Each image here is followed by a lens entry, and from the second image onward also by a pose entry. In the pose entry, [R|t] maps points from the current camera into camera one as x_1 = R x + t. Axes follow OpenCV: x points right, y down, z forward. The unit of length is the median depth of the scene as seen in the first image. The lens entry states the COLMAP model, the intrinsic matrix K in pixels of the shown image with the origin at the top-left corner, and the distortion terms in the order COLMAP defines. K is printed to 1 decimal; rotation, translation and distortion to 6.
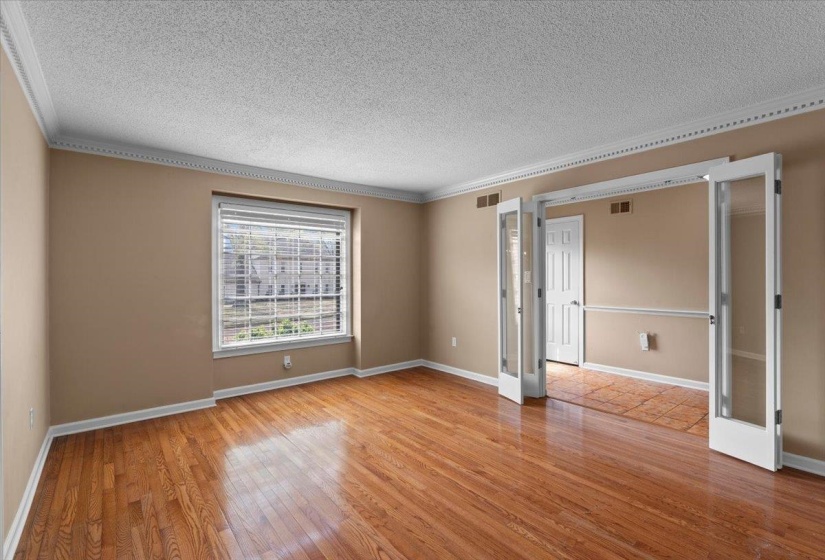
lens RADIAL K [[372.0, 0, 413.9], [0, 372.0, 281.2], [0, 0, 1]] dist [-0.008746, 0.001771]
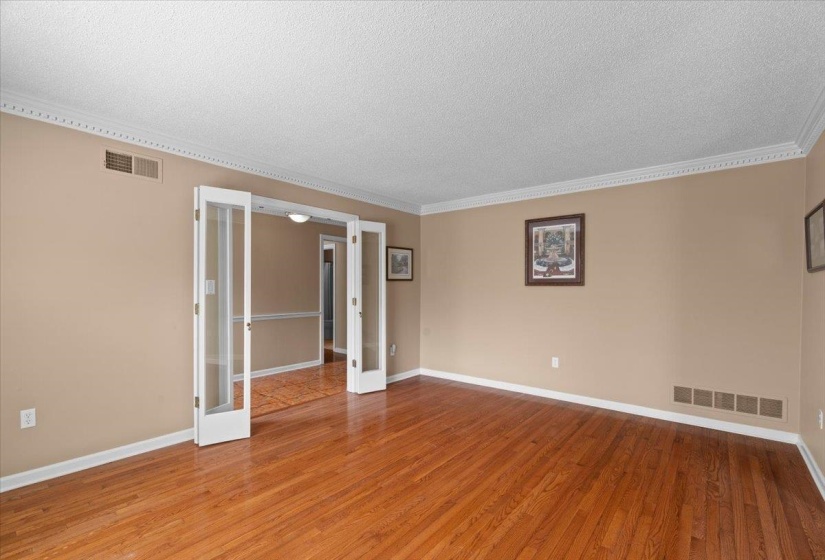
lens RADIAL K [[372.0, 0, 407.0], [0, 372.0, 282.8], [0, 0, 1]] dist [-0.008746, 0.001771]
pose [[-0.180862, 0.016599, 0.983368, -0.730670], [0.005666, 0.999859, -0.015835, -0.005250], [-0.983492, 0.002708, -0.180930, 0.949282]]
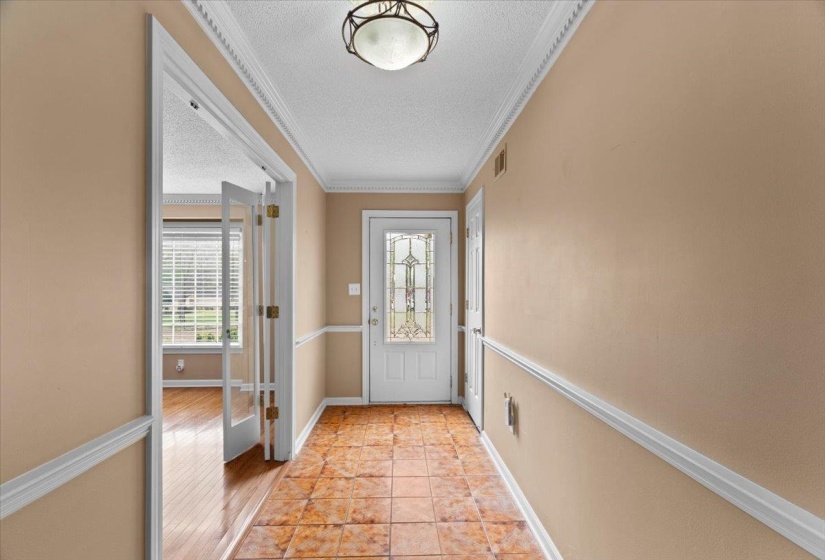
lens RADIAL K [[372.0, 0, 406.3], [0, 372.0, 277.6], [0, 0, 1]] dist [-0.008746, 0.001771]
pose [[0.792290, -0.017127, -0.609904, 1.229767], [-0.008417, 0.999204, -0.038993, -0.007488], [0.610086, 0.036028, 0.791516, 0.746759]]
